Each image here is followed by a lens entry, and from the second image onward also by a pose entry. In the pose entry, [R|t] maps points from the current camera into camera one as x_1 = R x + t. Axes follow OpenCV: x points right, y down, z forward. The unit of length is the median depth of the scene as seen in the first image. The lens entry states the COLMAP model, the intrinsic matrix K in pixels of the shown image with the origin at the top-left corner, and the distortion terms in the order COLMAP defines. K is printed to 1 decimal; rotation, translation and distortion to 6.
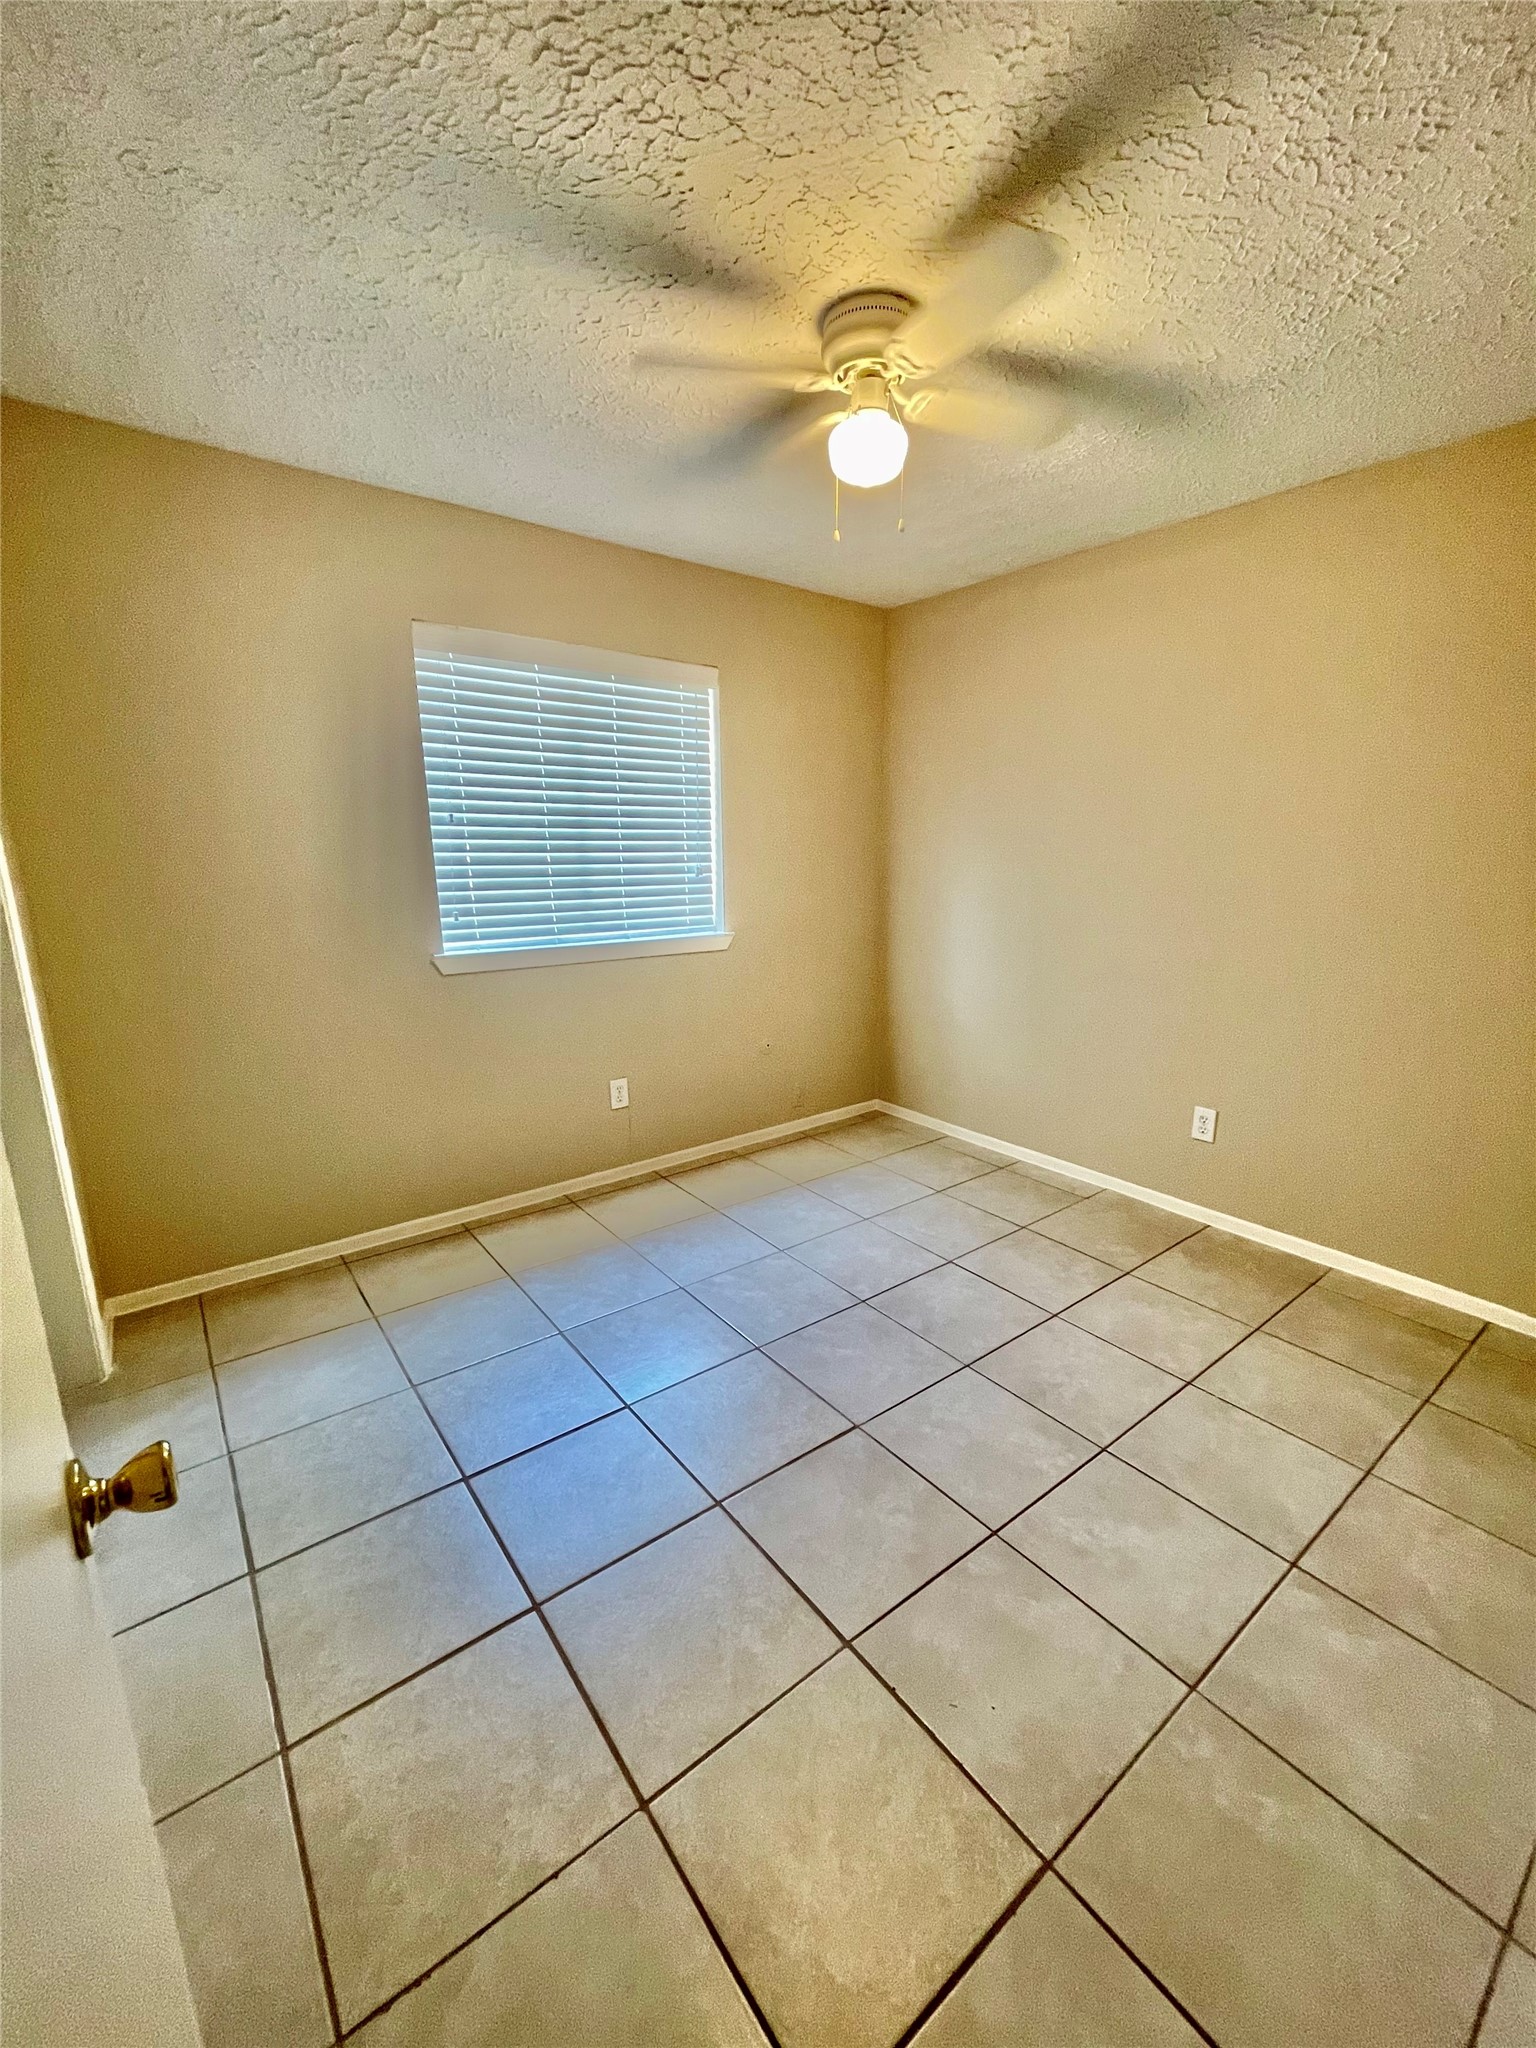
lens RADIAL K [[835.1, 0, 777.9], [0, 835.1, 1024.1], [0, 0, 1]] dist [-0.000310, 0.000666]
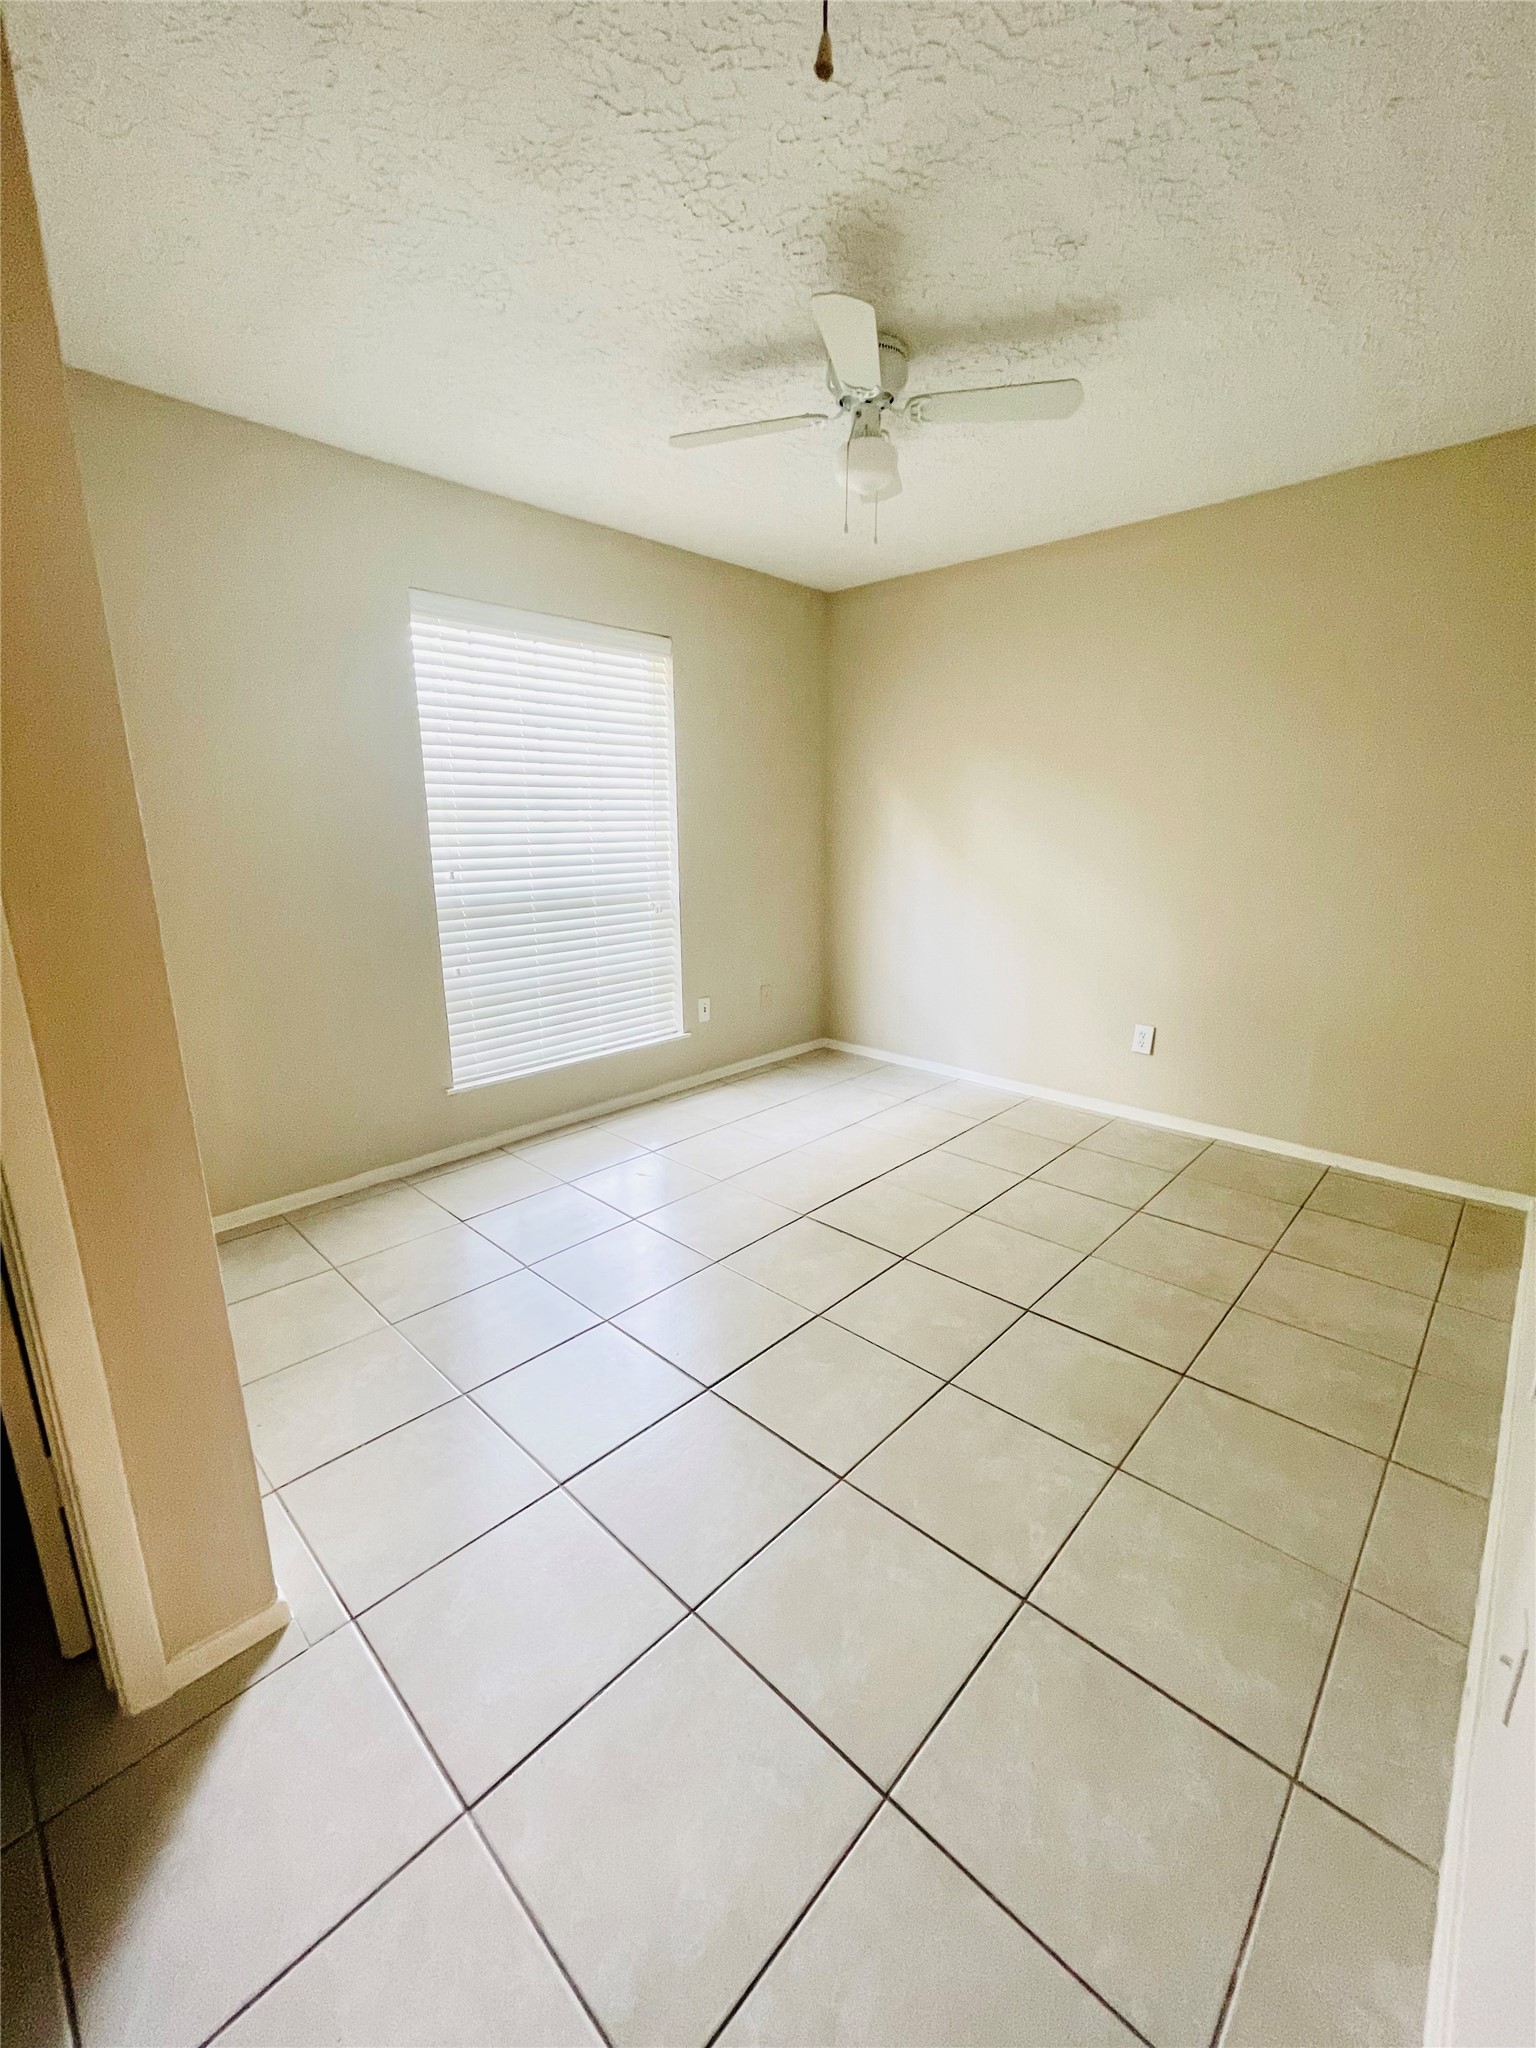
lens RADIAL K [[835.1, 0, 758.1], [0, 835.1, 1022.0], [0, 0, 1]] dist [-0.000310, 0.000666]
pose [[0.988927, -0.026531, 0.146012, -0.184465], [0.020512, 0.998883, 0.042578, 0.030422], [-0.146978, -0.039111, 0.988366, -0.141320]]
